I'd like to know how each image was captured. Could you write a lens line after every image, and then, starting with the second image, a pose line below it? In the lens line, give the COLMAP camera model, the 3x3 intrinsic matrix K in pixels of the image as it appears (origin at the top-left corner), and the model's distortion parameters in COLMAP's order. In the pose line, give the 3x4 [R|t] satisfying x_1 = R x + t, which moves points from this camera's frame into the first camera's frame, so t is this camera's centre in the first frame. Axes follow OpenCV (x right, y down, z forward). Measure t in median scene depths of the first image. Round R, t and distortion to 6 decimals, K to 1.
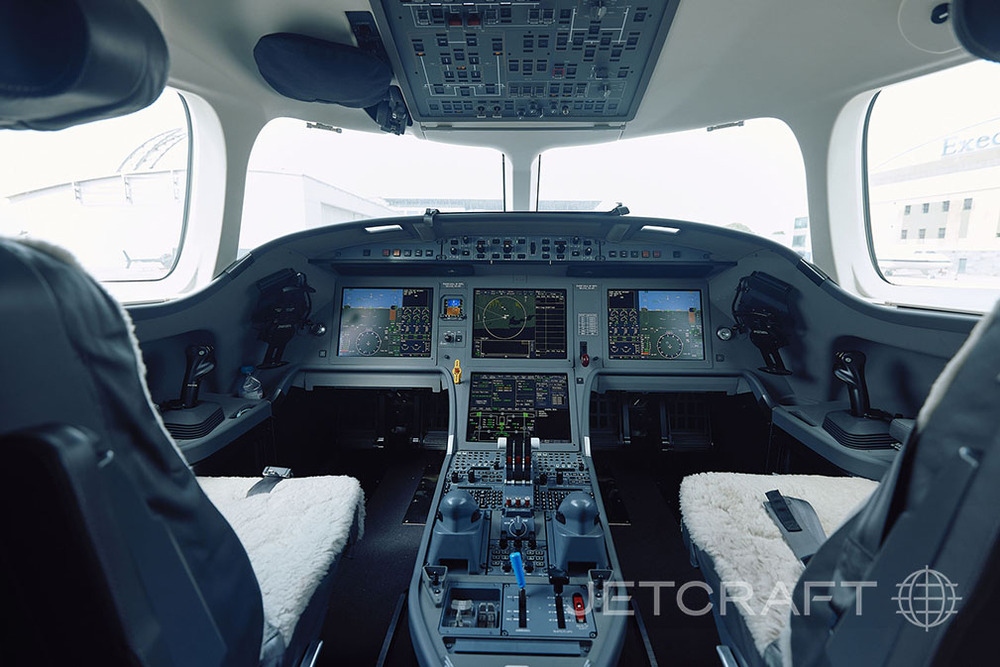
lens RADIAL K [[446.8, 0, 502.0], [0, 446.8, 336.1], [0, 0, 1]] dist [-0.015447, -0.000032]
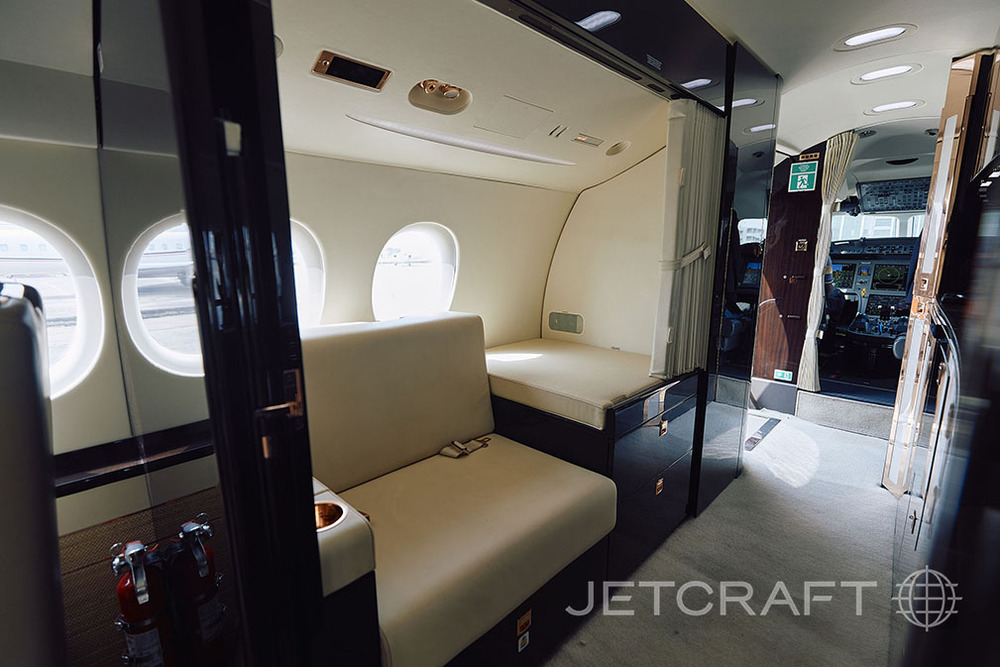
lens RADIAL K [[446.8, 0, 502.0], [0, 446.8, 336.1], [0, 0, 1]] dist [-0.015447, -0.000032]
pose [[0.733901, 0.122177, -0.668178, 0.117768], [-0.120453, 0.991509, 0.048997, 0.469501], [0.668491, 0.044525, 0.742386, -2.493935]]
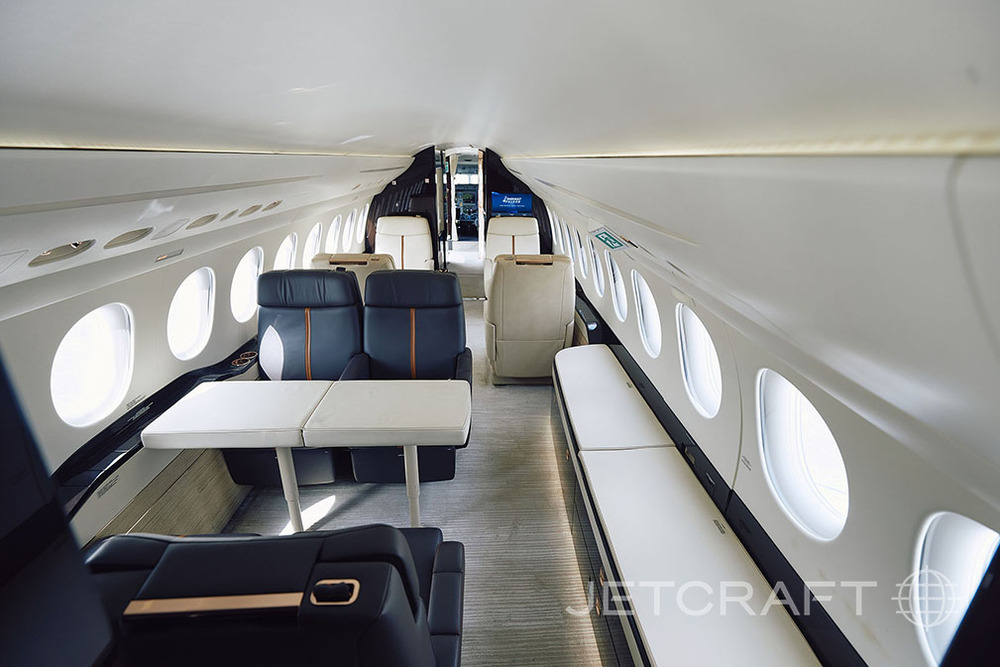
lens RADIAL K [[446.8, 0, 502.0], [0, 446.8, 336.1], [0, 0, 1]] dist [-0.015447, -0.000032]
pose [[0.996806, -0.025986, 0.075520, -0.051435], [0.011381, 0.982154, 0.187736, 0.805741], [-0.079050, -0.186277, 0.979312, -6.532450]]
